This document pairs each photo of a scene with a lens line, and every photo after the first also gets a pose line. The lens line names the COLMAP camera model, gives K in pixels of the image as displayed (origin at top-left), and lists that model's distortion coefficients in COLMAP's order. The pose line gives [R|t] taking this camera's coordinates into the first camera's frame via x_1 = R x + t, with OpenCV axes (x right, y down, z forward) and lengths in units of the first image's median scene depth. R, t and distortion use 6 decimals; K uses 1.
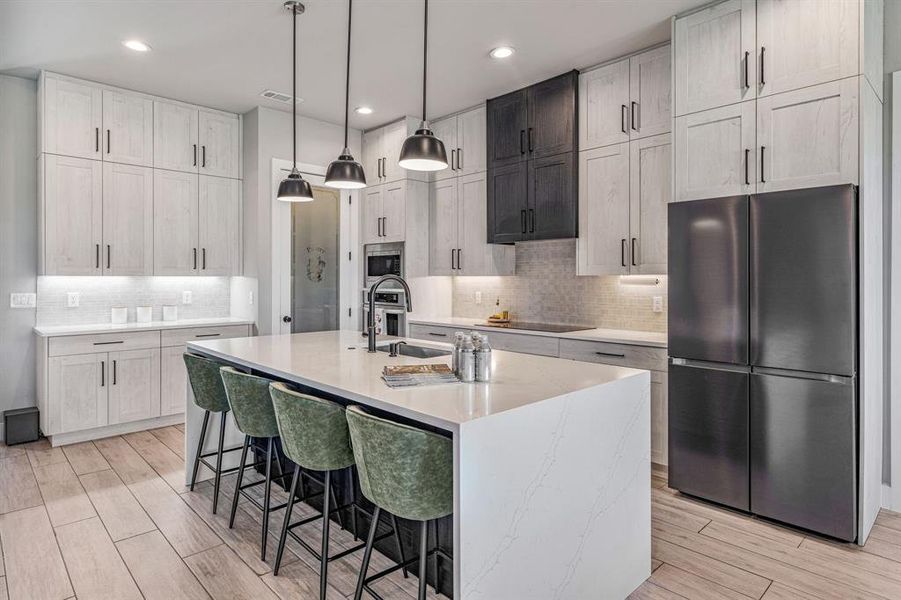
lens RADIAL K [[506.8, 0, 451.9], [0, 506.8, 278.1], [0, 0, 1]] dist [-0.000846, 0.000451]
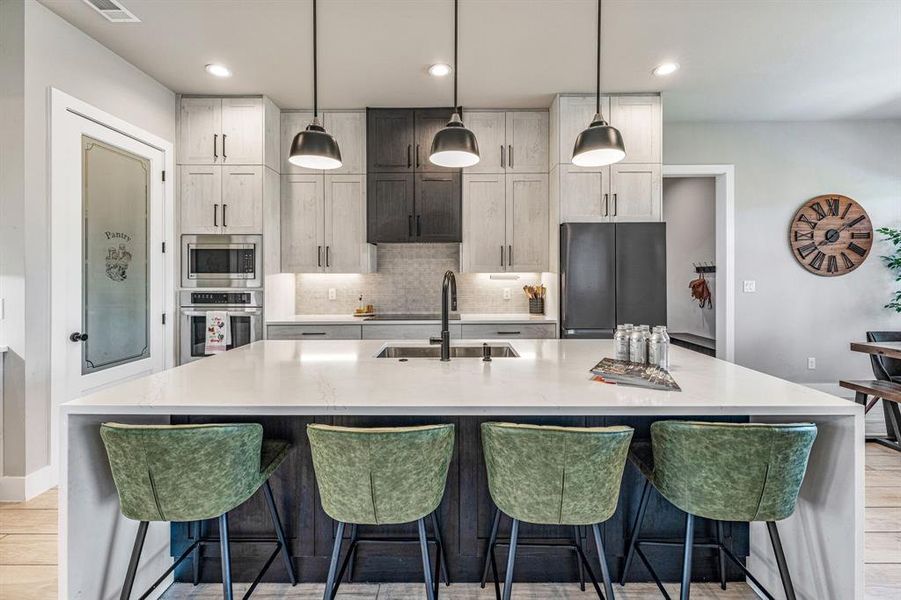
lens RADIAL K [[369.2, 0, 457.3], [0, 369.2, 277.1], [0, 0, 1]] dist [0.001067, -0.000123]
pose [[0.690037, -0.004563, 0.723760, -0.361082], [0.002119, 0.999989, 0.004284, 0.001079], [-0.723771, -0.001422, 0.690038, 0.327780]]
